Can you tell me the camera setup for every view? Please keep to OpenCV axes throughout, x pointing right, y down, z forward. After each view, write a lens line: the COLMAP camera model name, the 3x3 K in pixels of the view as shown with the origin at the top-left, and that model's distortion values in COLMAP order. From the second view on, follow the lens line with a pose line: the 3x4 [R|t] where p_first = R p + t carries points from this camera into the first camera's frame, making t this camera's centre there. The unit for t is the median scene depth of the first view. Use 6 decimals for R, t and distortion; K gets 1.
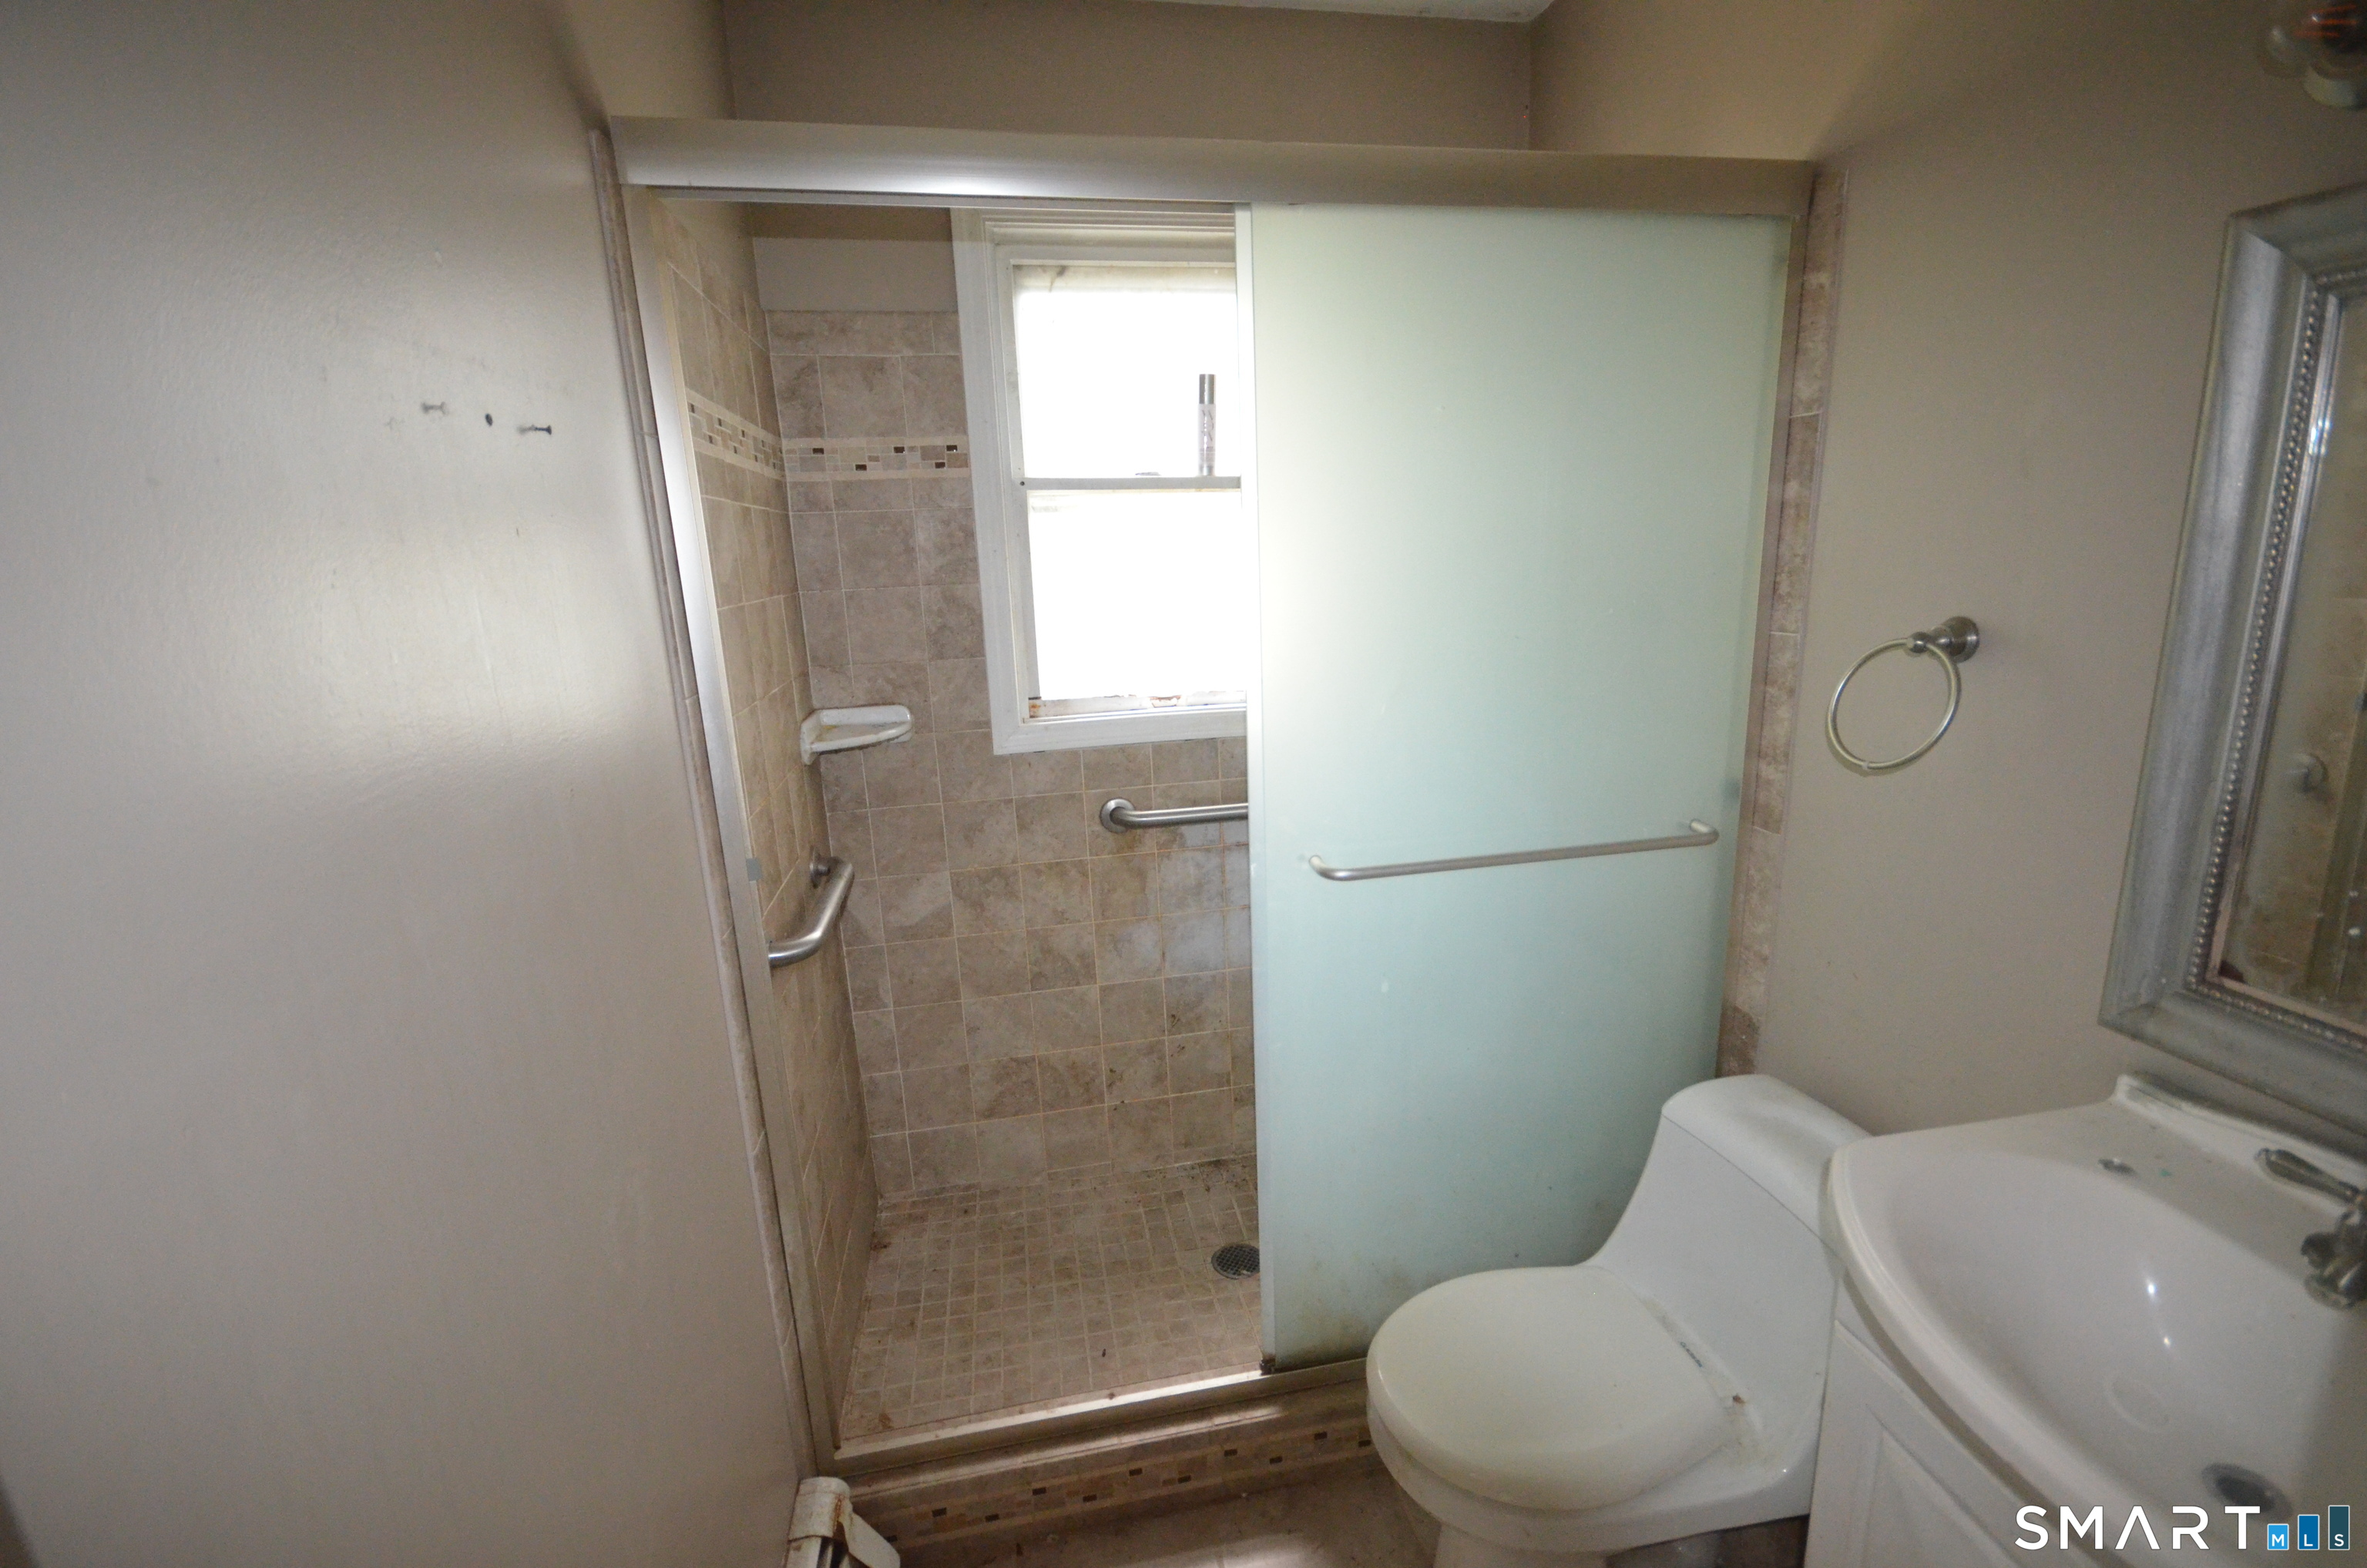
lens RADIAL K [[1025.7, 0, 1204.0], [0, 1025.7, 794.4], [0, 0, 1]] dist [-0.011367, -0.000394]
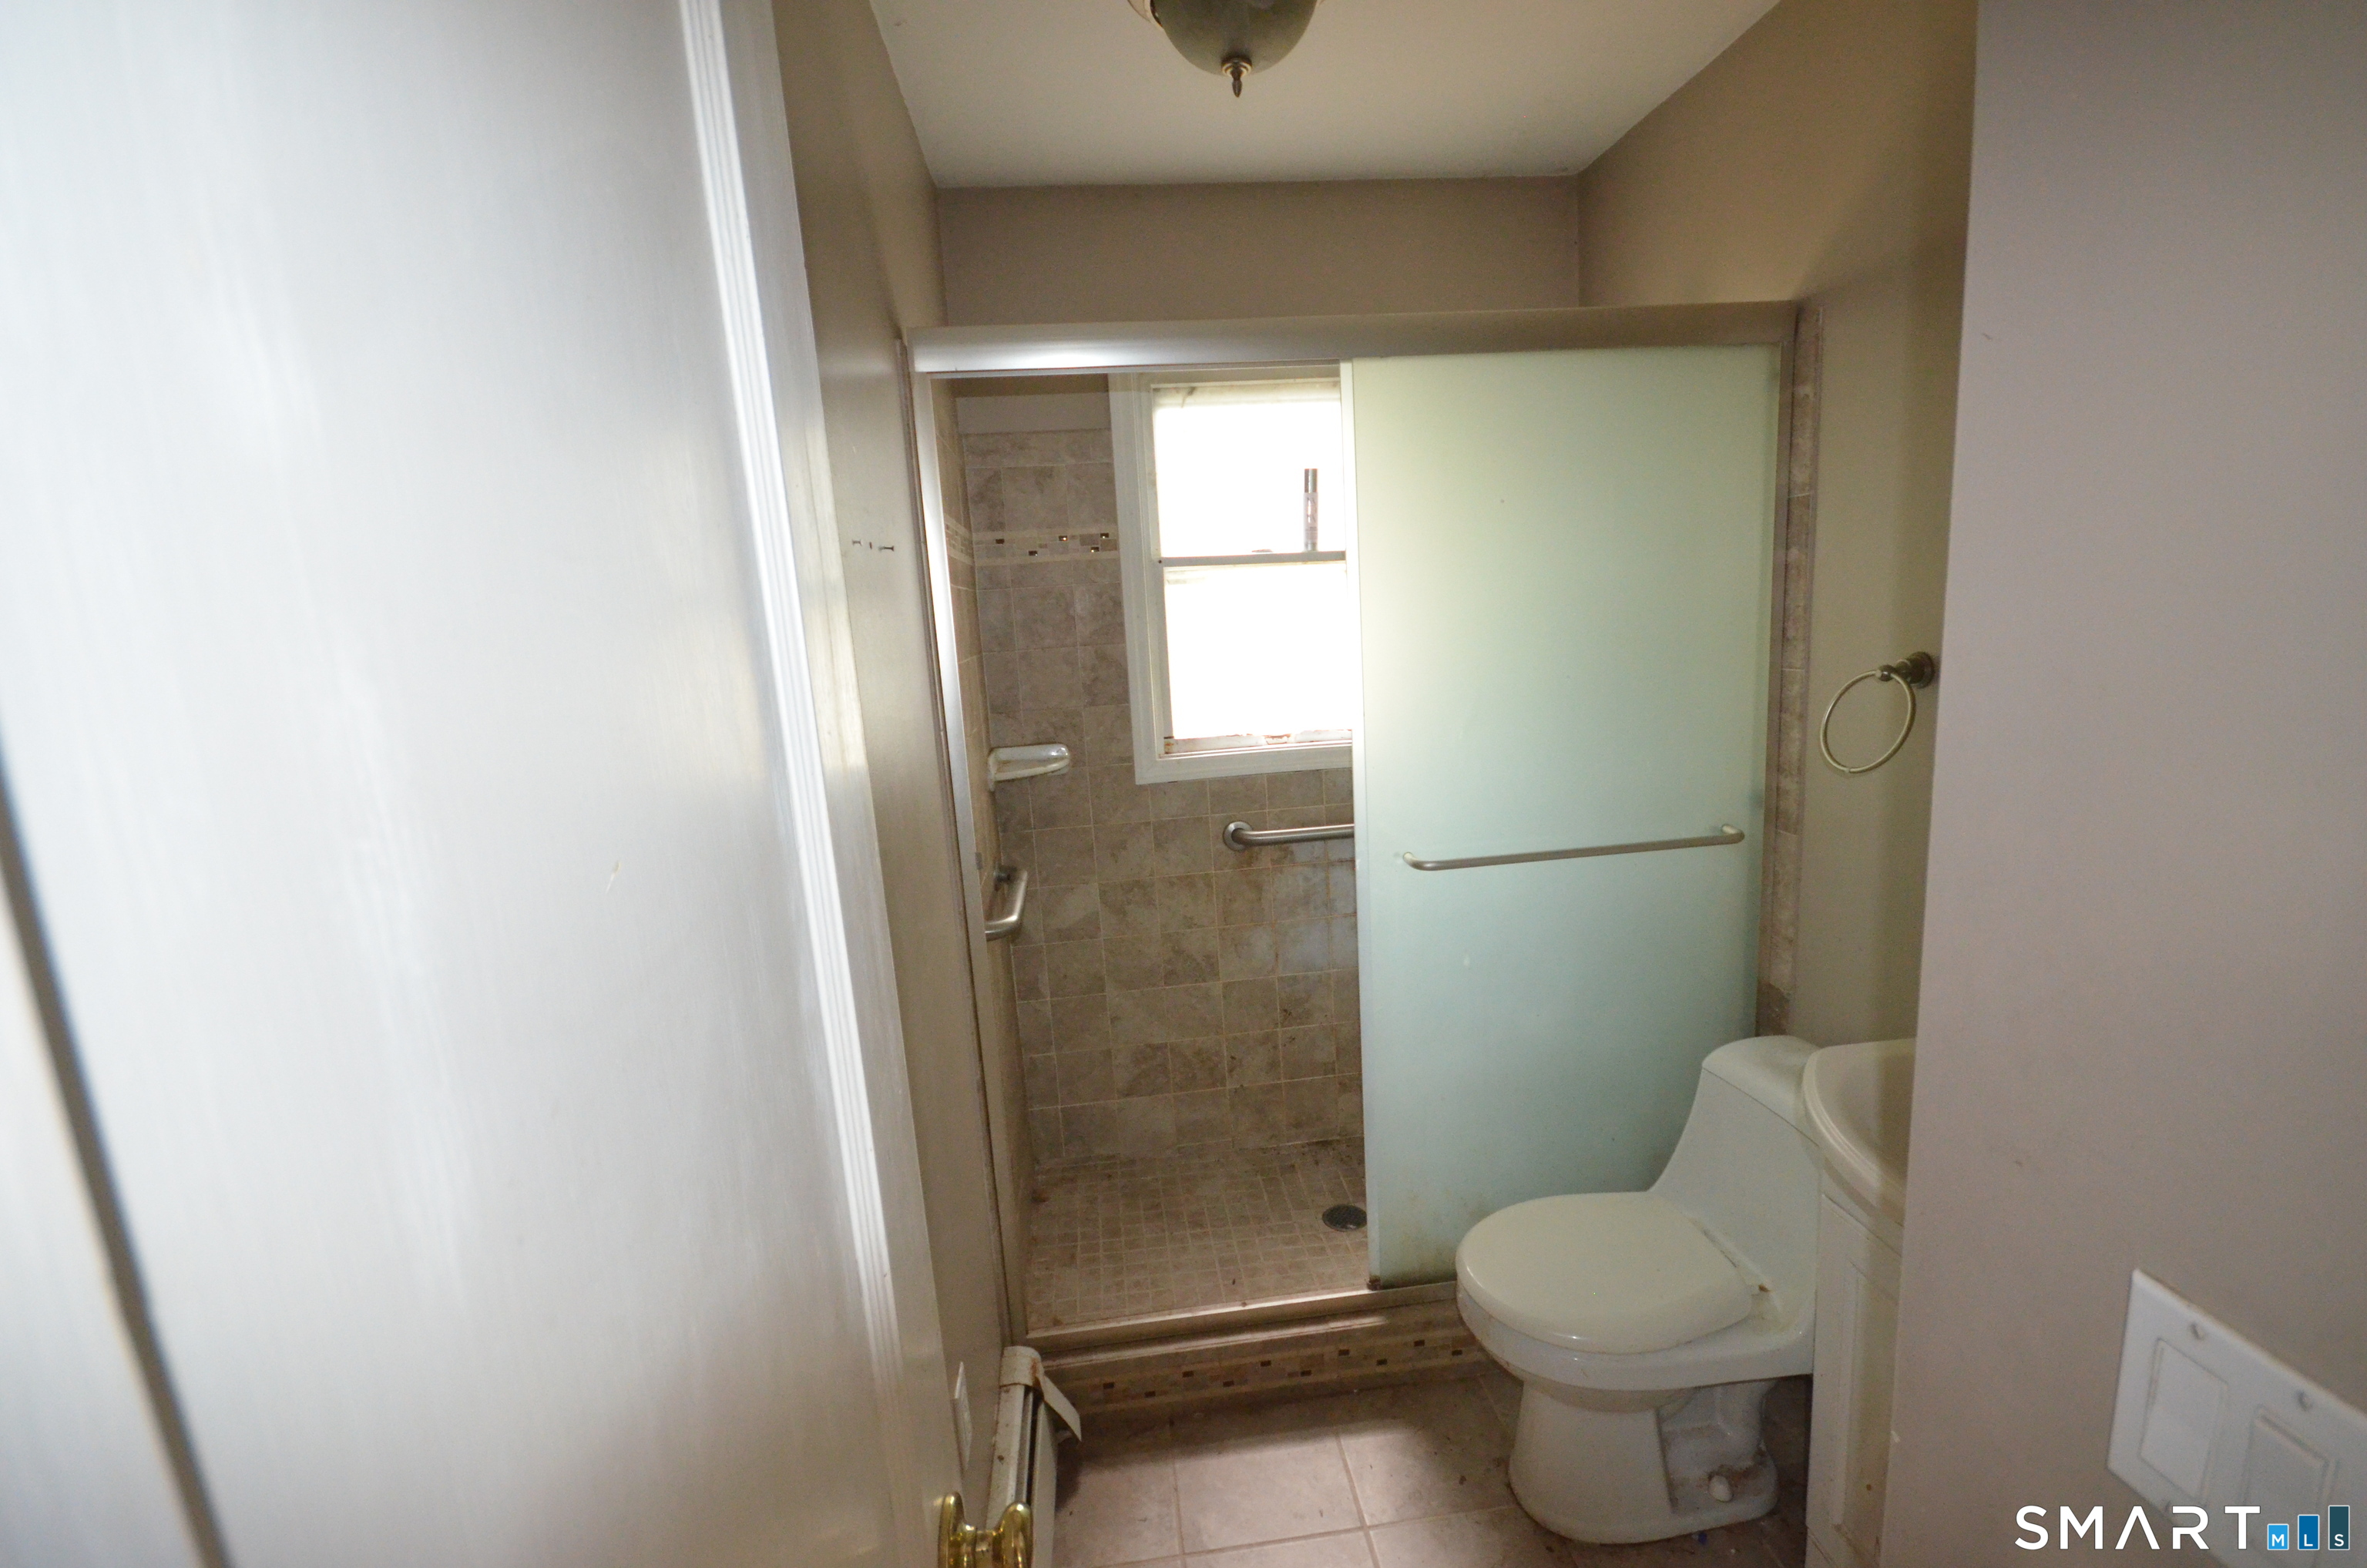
lens RADIAL K [[1025.7, 0, 1204.0], [0, 1025.7, 794.4], [0, 0, 1]] dist [-0.011367, -0.000394]
pose [[0.996354, -0.008708, -0.084869, -0.024303], [0.004041, 0.998478, -0.054998, 0.041454], [0.085219, 0.054455, 0.994873, -0.200256]]
